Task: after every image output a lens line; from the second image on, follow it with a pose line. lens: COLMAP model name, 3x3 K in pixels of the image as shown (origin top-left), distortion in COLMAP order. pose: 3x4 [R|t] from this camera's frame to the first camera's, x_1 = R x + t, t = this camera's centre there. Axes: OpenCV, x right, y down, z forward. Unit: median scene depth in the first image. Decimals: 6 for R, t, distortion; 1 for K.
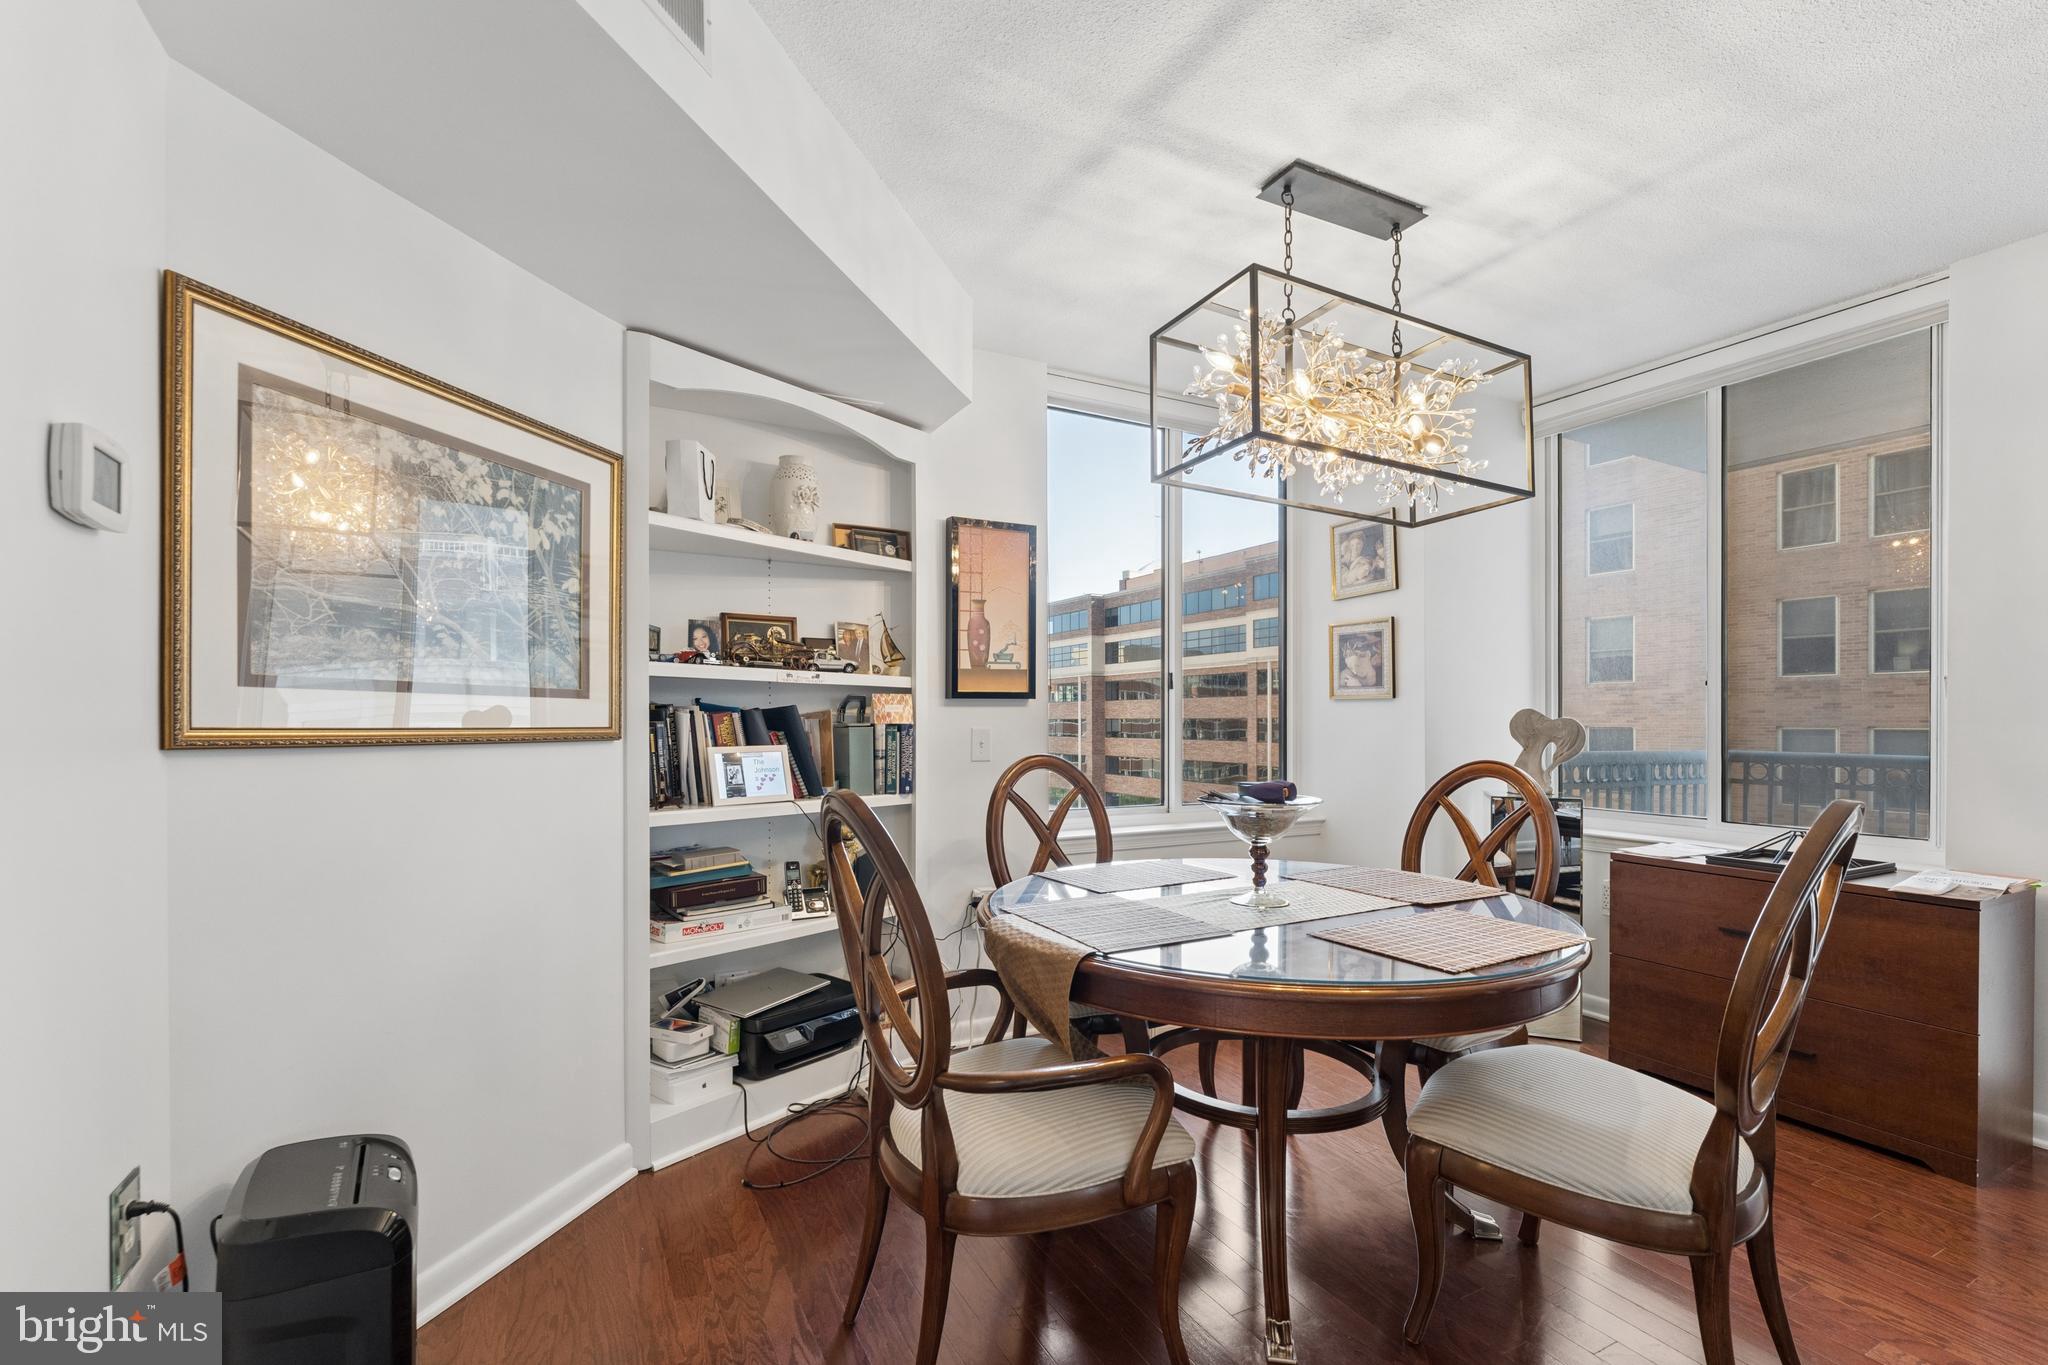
lens RADIAL K [[895.8, 0, 1016.9], [0, 895.8, 725.8], [0, 0, 1]] dist [-0.003223, 0.000141]
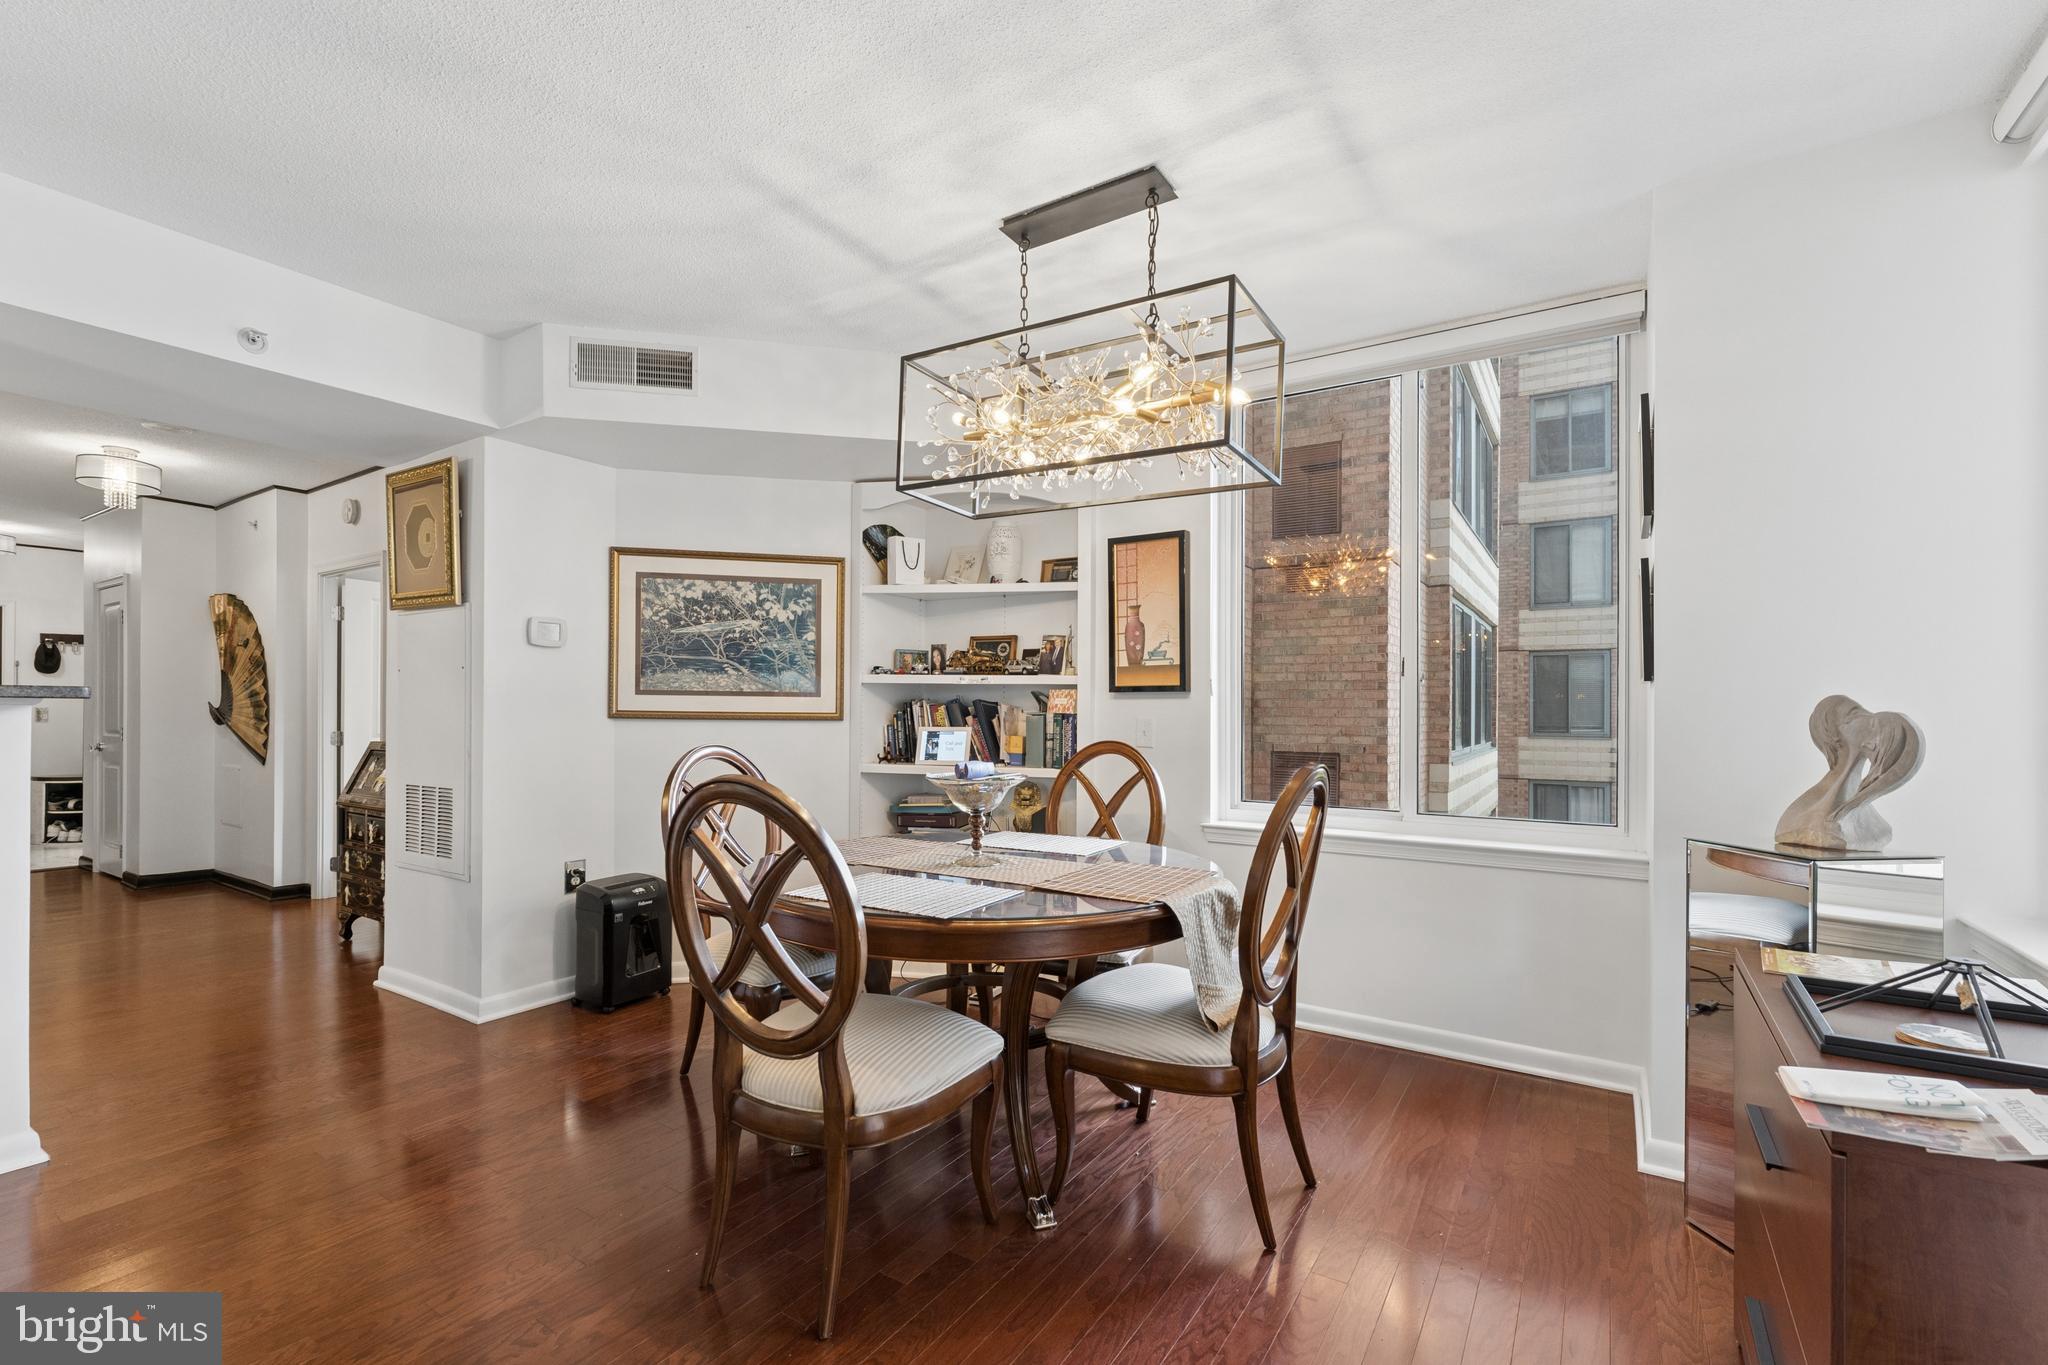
lens RADIAL K [[895.8, 0, 1021.8], [0, 895.8, 702.6], [0, 0, 1]] dist [-0.003223, 0.000141]
pose [[0.489517, -0.003432, -0.871987, 1.081969], [-0.011587, 0.999878, -0.010440, -0.003980], [0.871917, 0.015214, 0.489418, 0.385194]]
